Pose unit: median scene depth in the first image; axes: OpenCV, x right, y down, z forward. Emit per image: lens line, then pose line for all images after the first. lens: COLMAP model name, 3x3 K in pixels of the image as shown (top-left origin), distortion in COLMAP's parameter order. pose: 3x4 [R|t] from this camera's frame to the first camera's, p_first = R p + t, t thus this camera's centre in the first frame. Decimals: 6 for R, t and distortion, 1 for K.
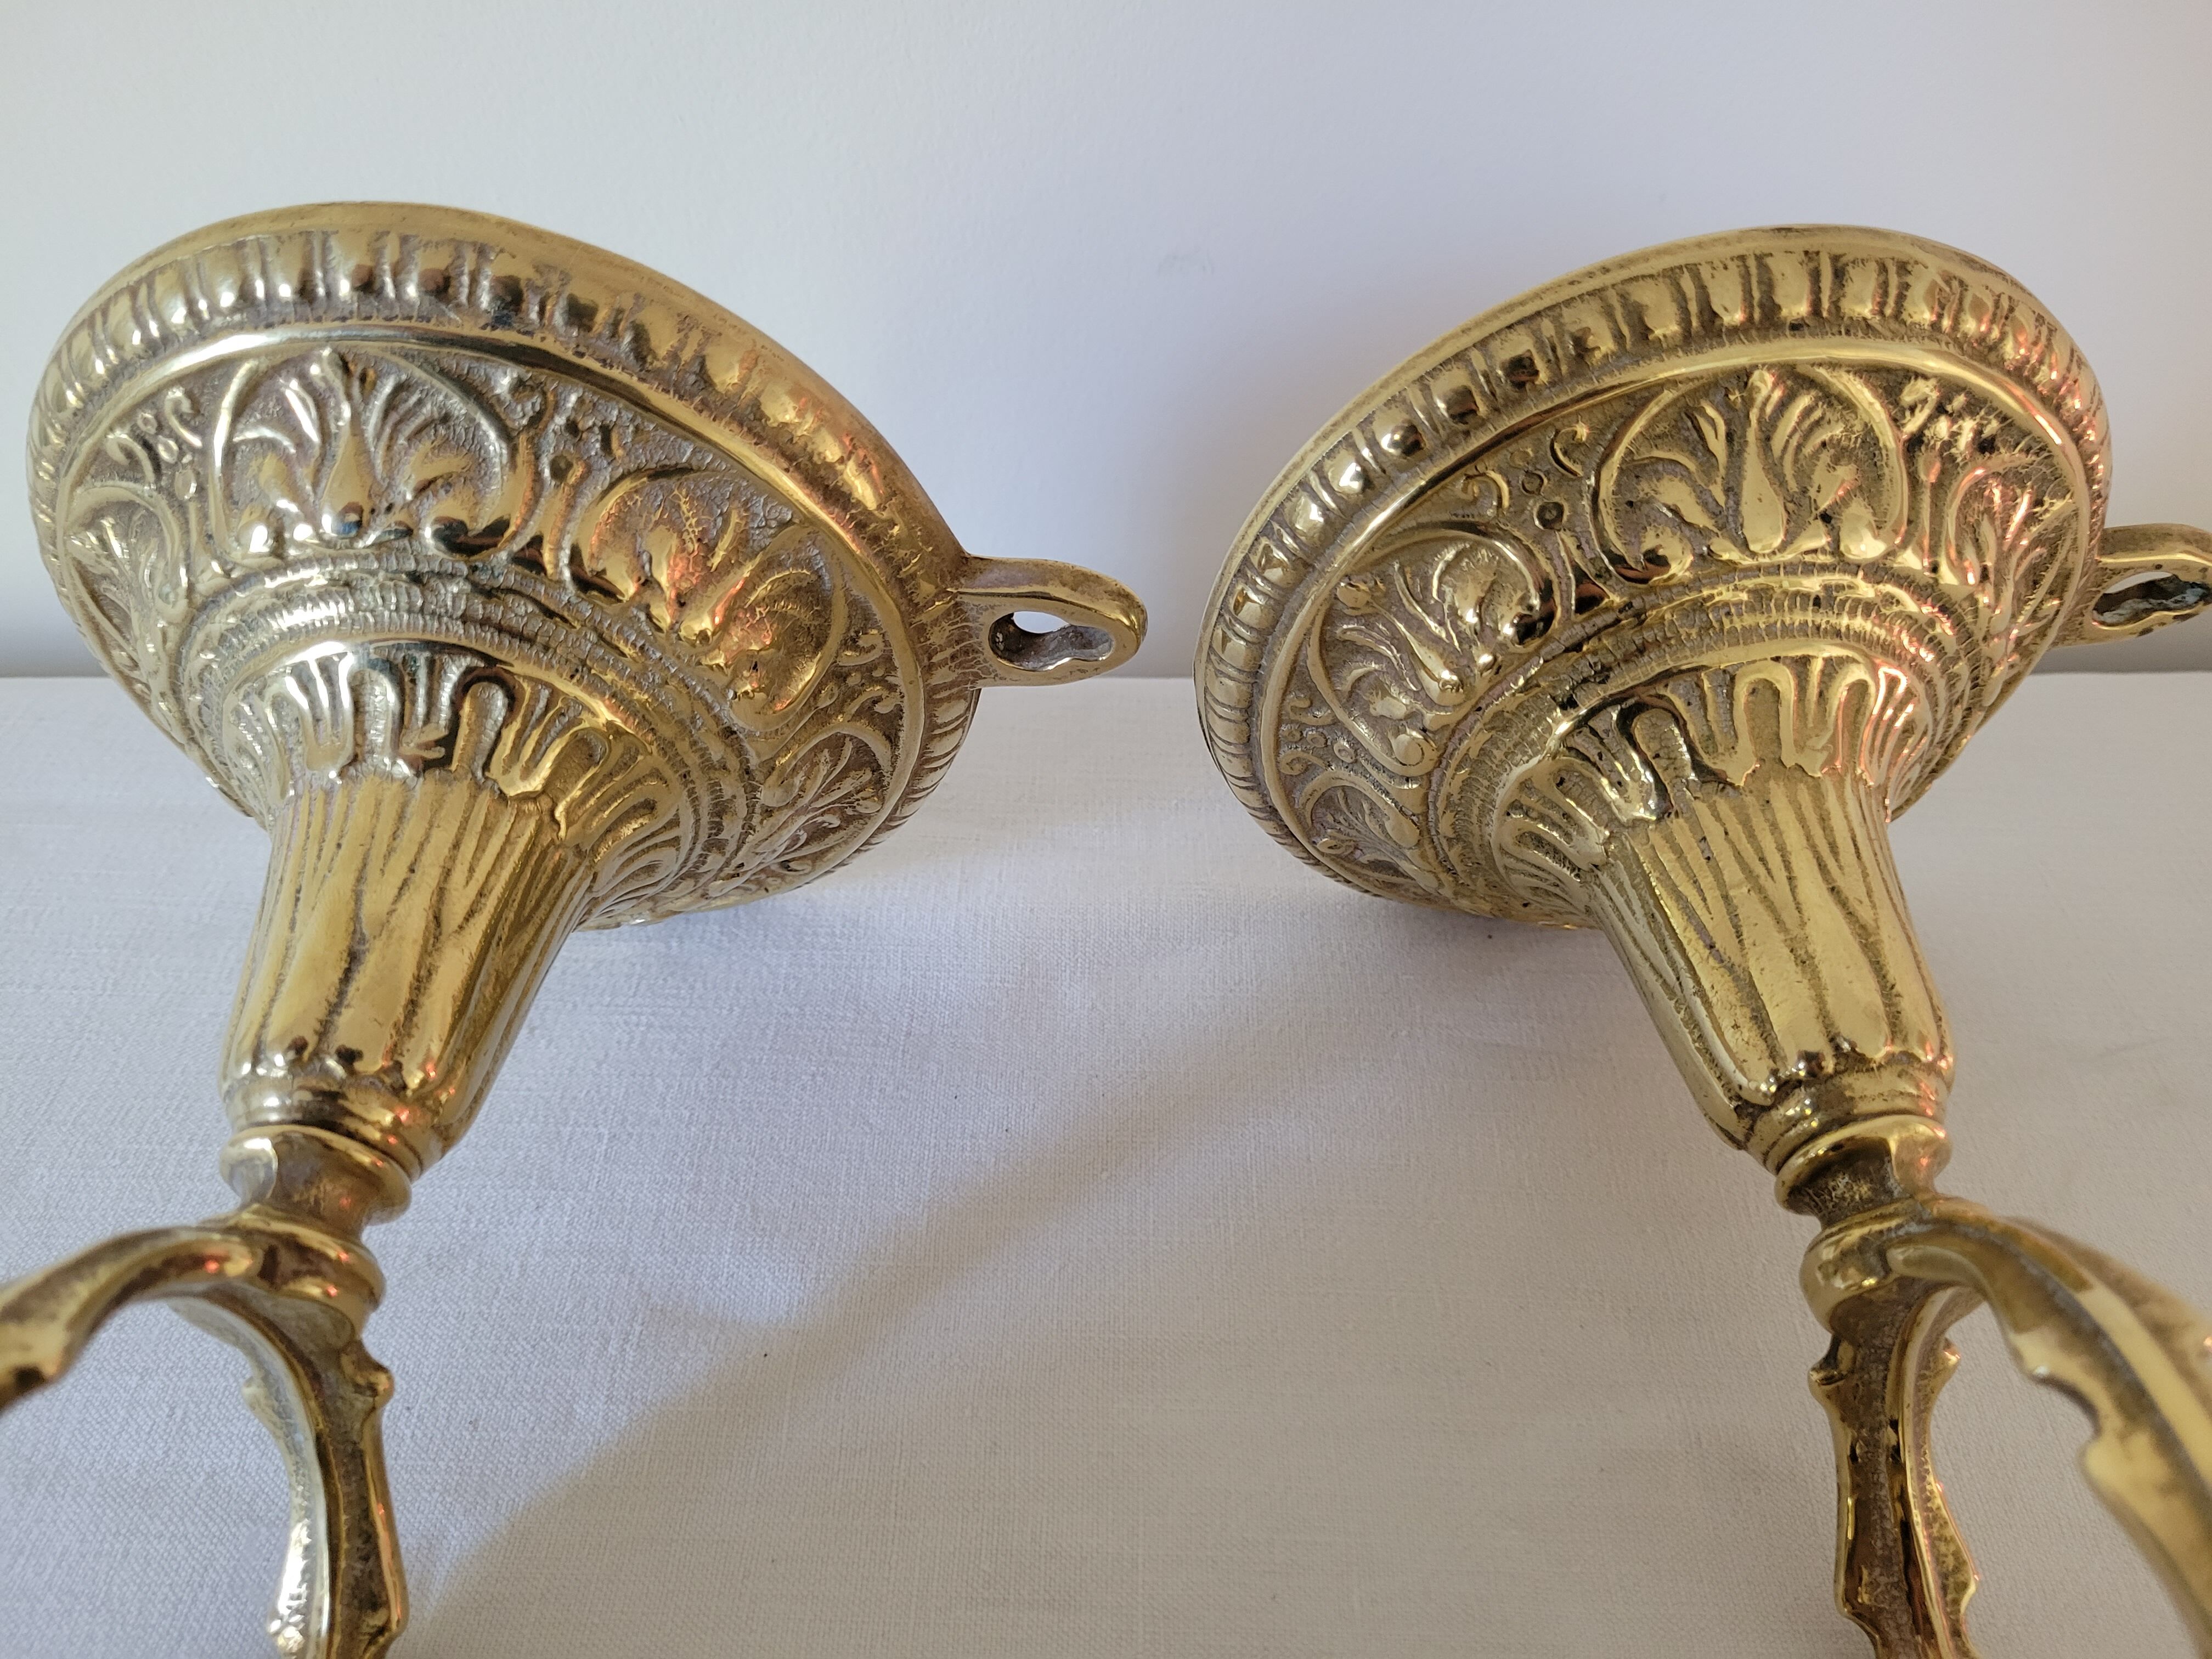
lens RADIAL K [[1735.1, 0, 1081.8], [0, 1735.1, 829.2], [0, 0, 1]] dist [0.006706, -0.008756]
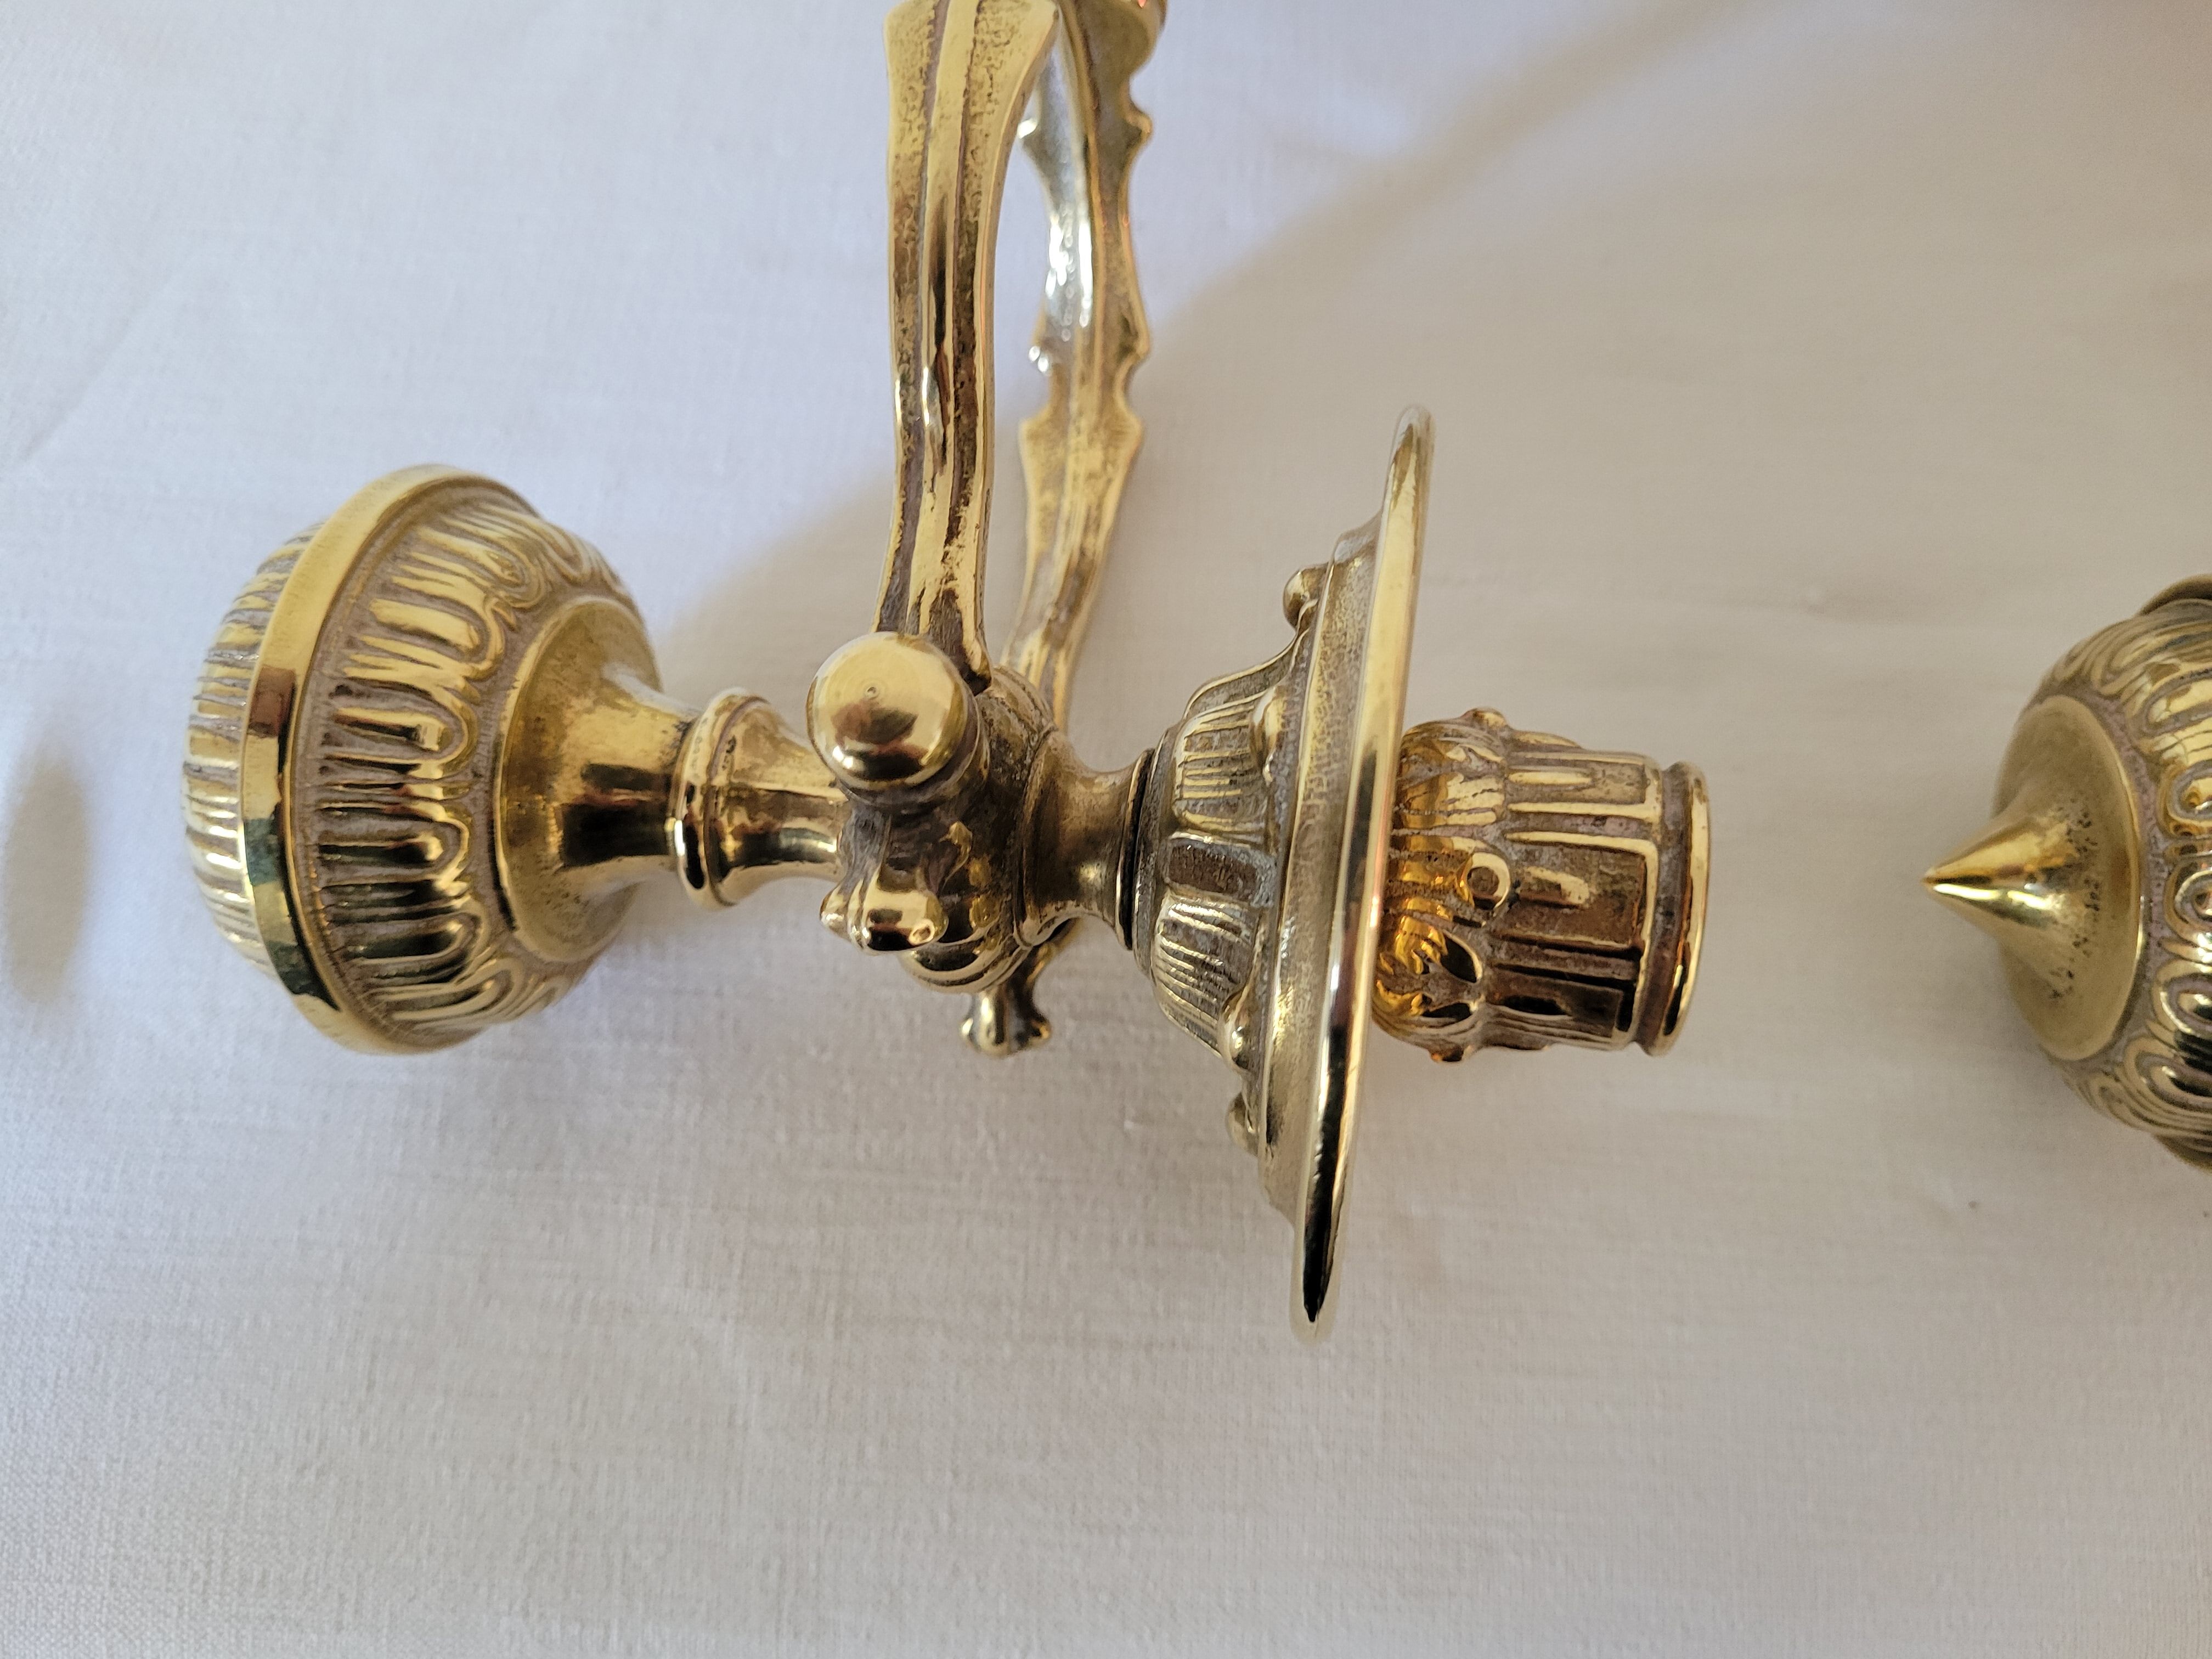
lens RADIAL K [[1753.8, 0, 1071.4], [0, 1753.8, 838.8], [0, 0, 1]] dist [-0.019108, 0.010697]
pose [[0.998746, 0.031830, -0.038636, -0.346467], [-0.012916, 0.909532, 0.415433, 0.238401], [0.048364, -0.414413, 0.908803, -0.199707]]
